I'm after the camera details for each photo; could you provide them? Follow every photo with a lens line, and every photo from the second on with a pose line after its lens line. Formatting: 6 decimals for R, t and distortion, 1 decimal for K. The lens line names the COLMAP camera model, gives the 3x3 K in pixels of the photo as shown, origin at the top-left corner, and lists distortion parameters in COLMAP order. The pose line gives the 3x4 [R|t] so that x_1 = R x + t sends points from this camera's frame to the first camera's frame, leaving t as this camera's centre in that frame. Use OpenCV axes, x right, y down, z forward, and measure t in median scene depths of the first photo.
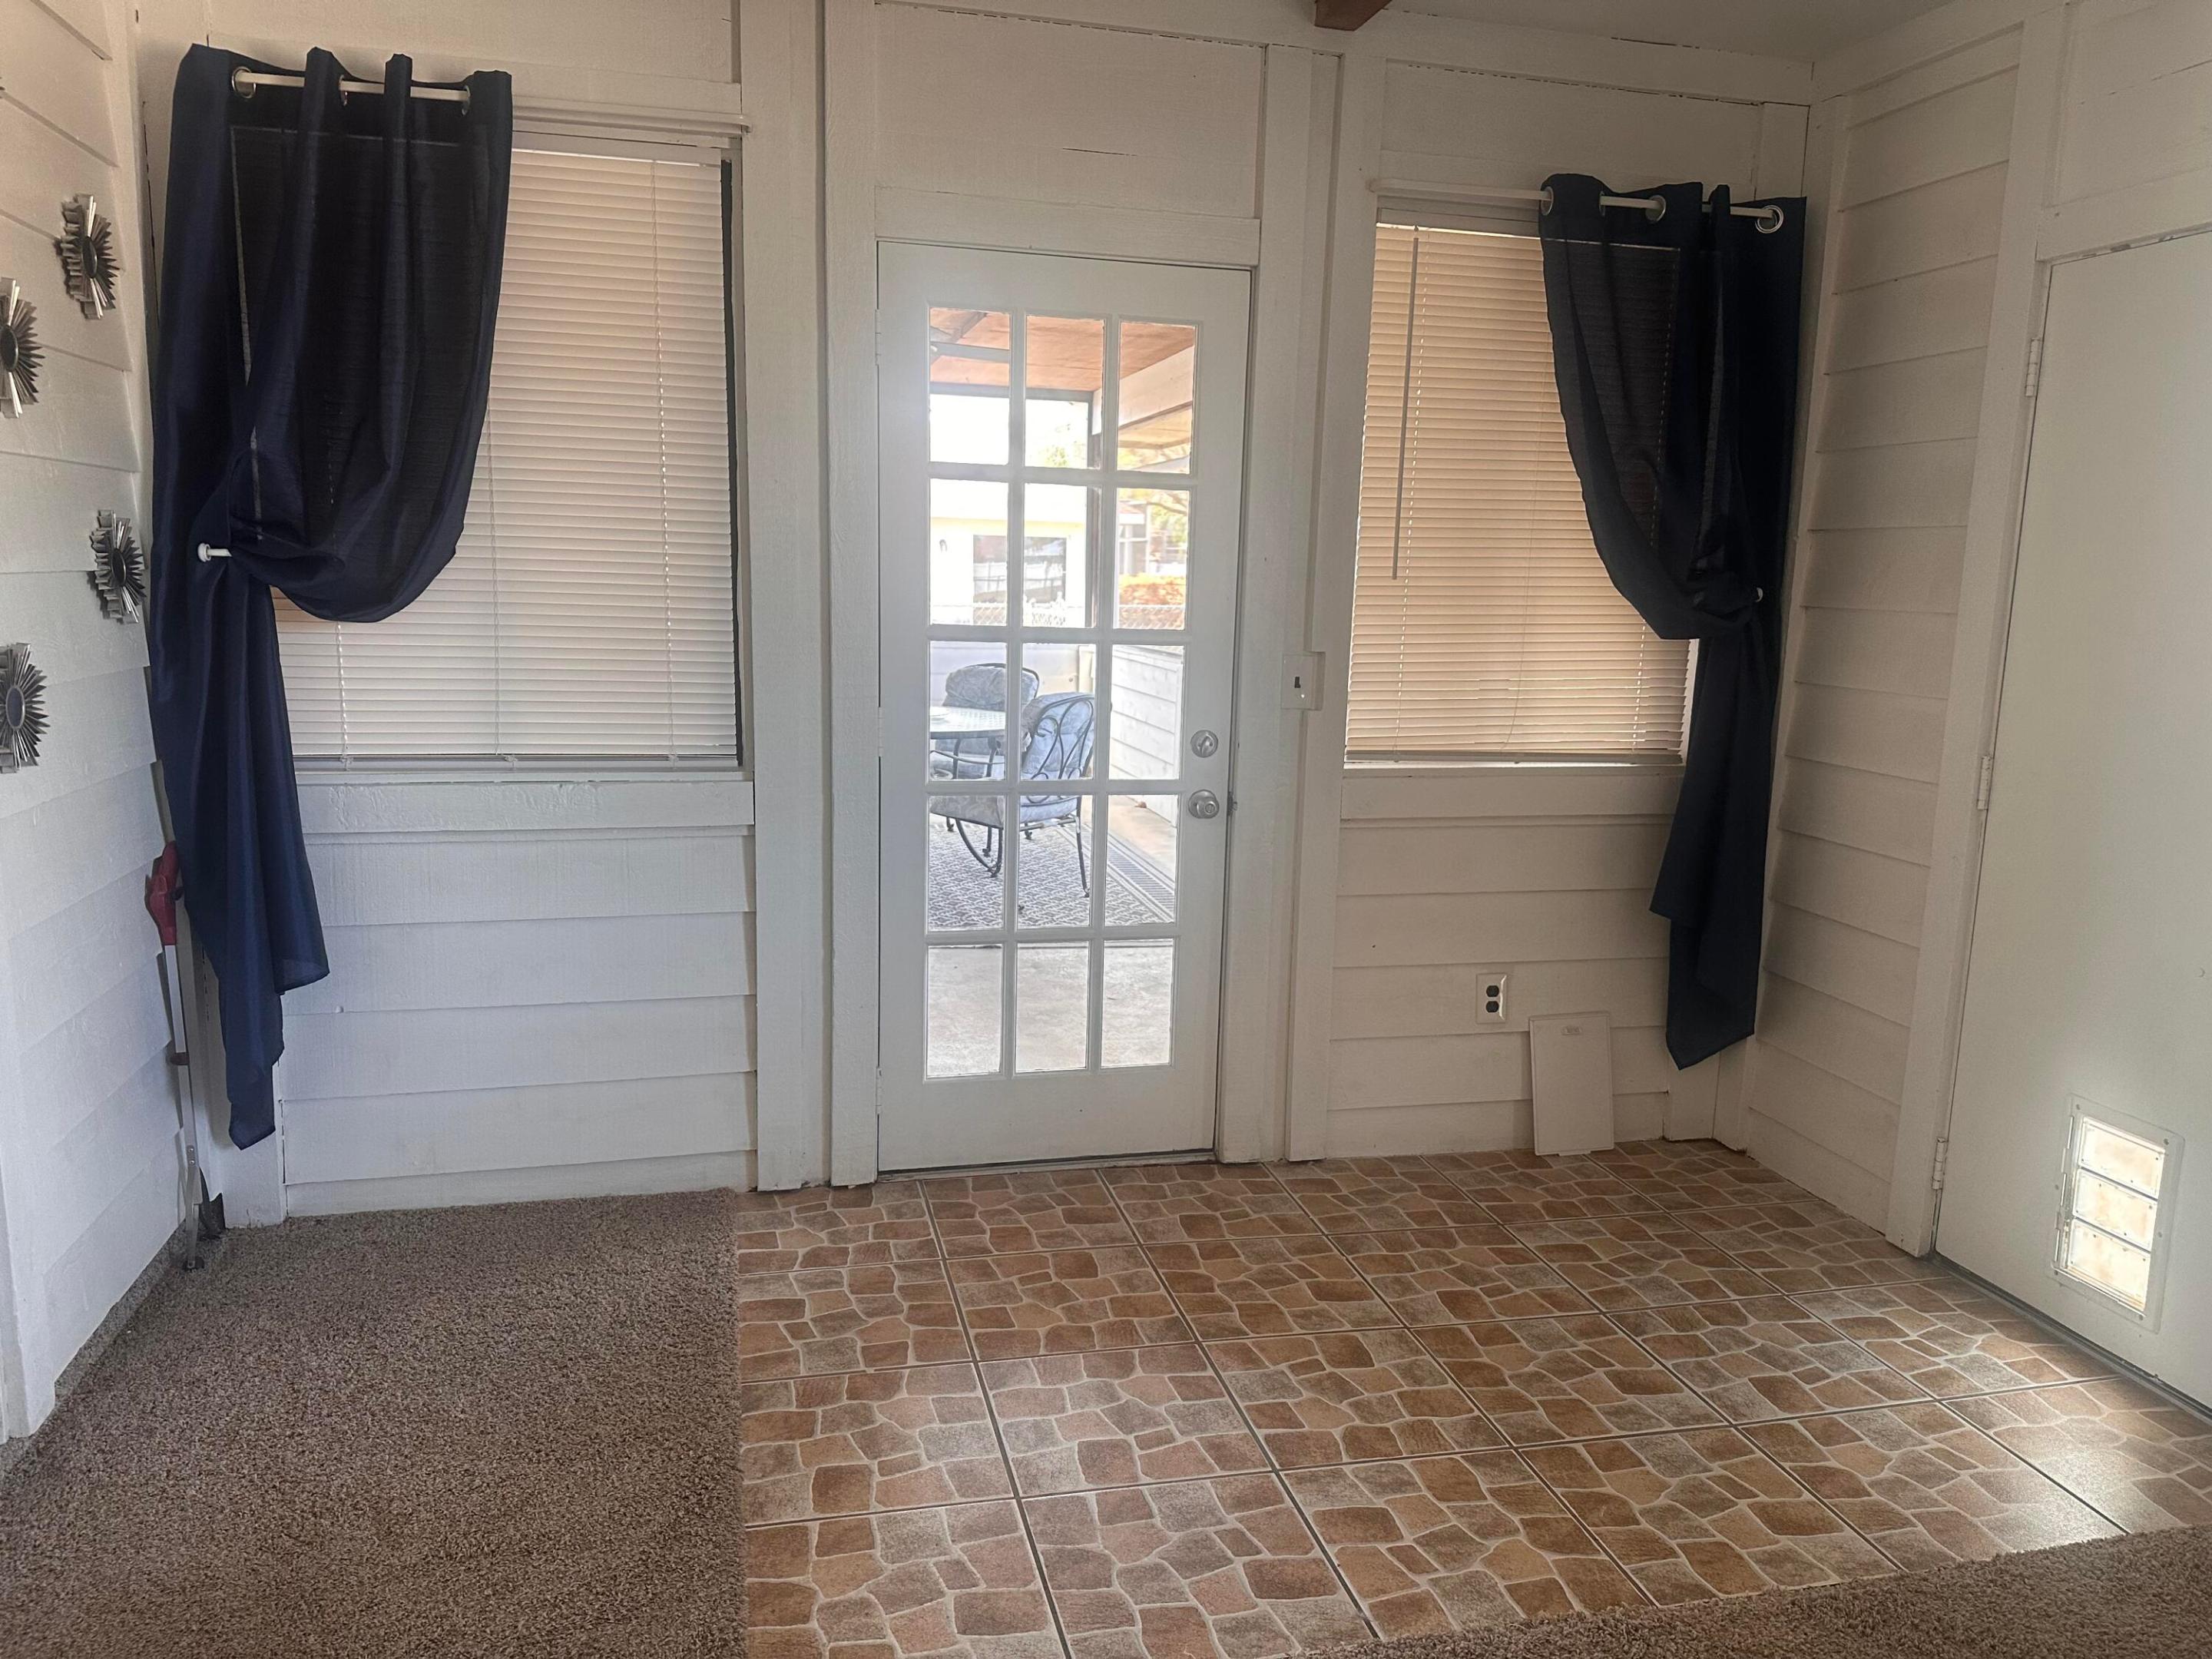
lens RADIAL K [[1584.5, 0, 1107.2], [0, 1584.5, 840.8], [0, 0, 1]] dist [0.045805, -0.033030]
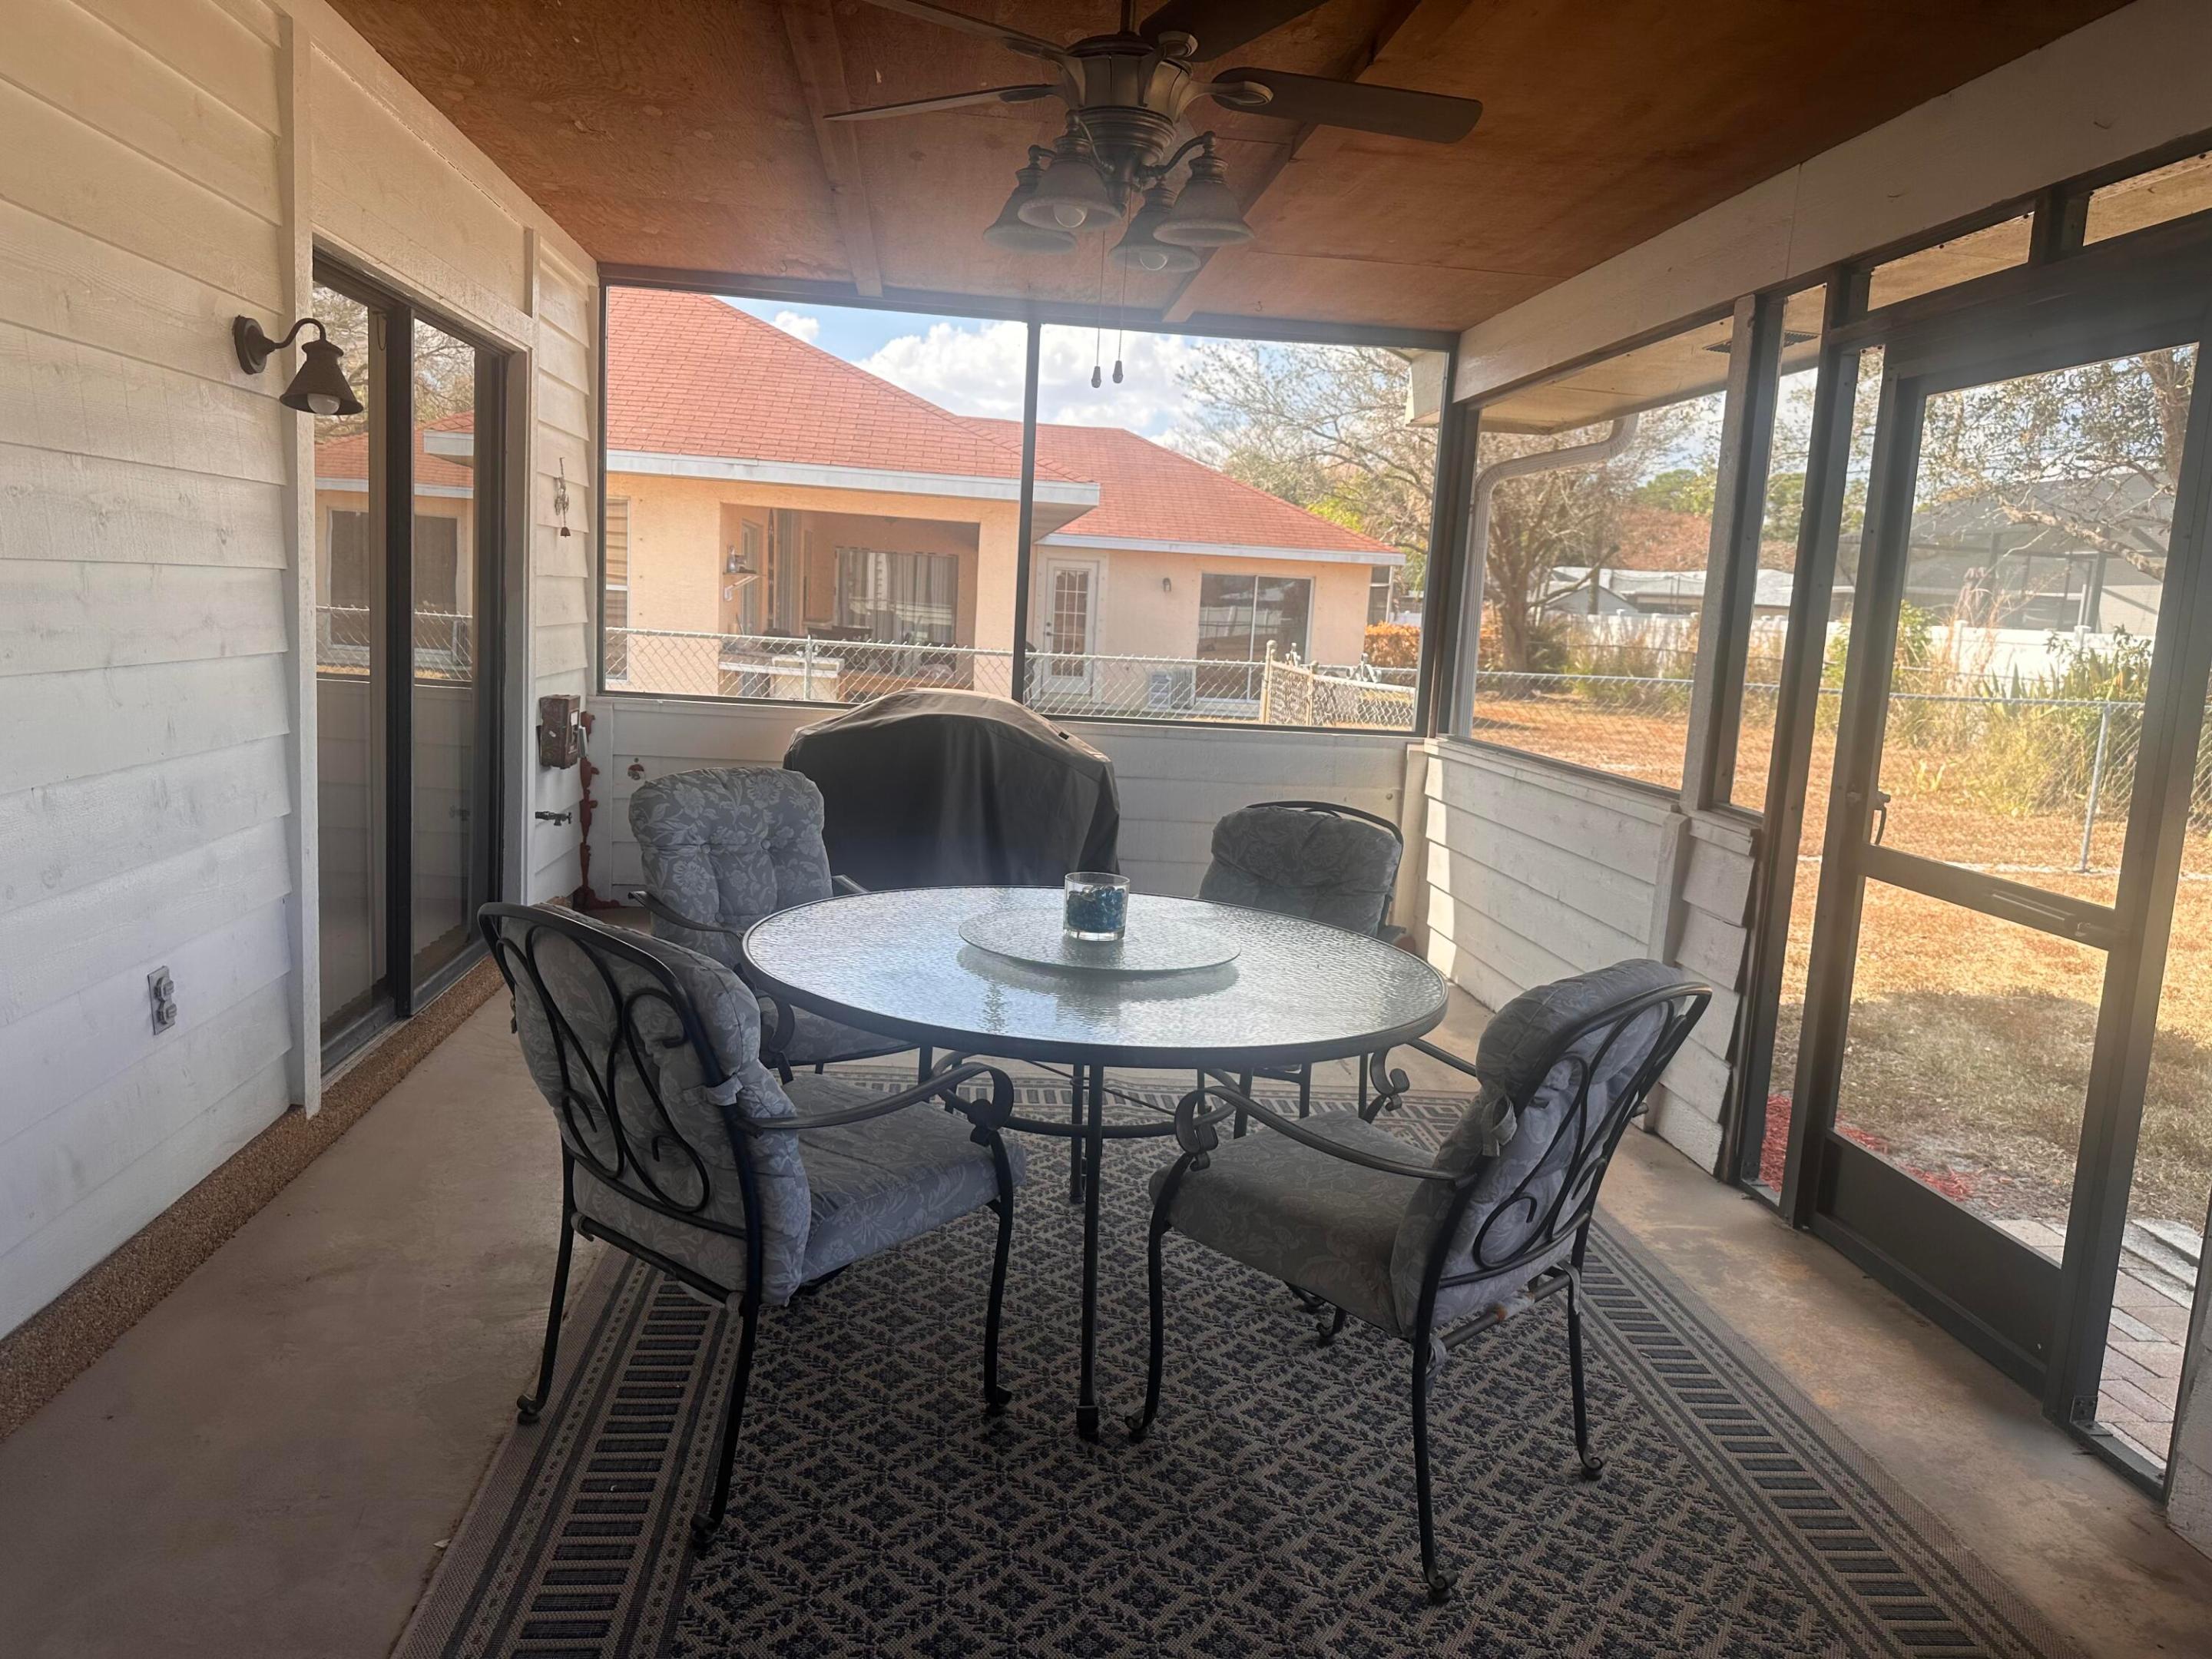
lens RADIAL K [[1584.5, 0, 1104.3], [0, 1584.5, 827.3], [0, 0, 1]] dist [0.045805, -0.033030]
pose [[0.989781, 0.049248, -0.133821, -0.069376], [-0.053974, 0.998032, -0.031921, -0.084218], [0.131985, 0.038818, 0.990491, 0.499094]]
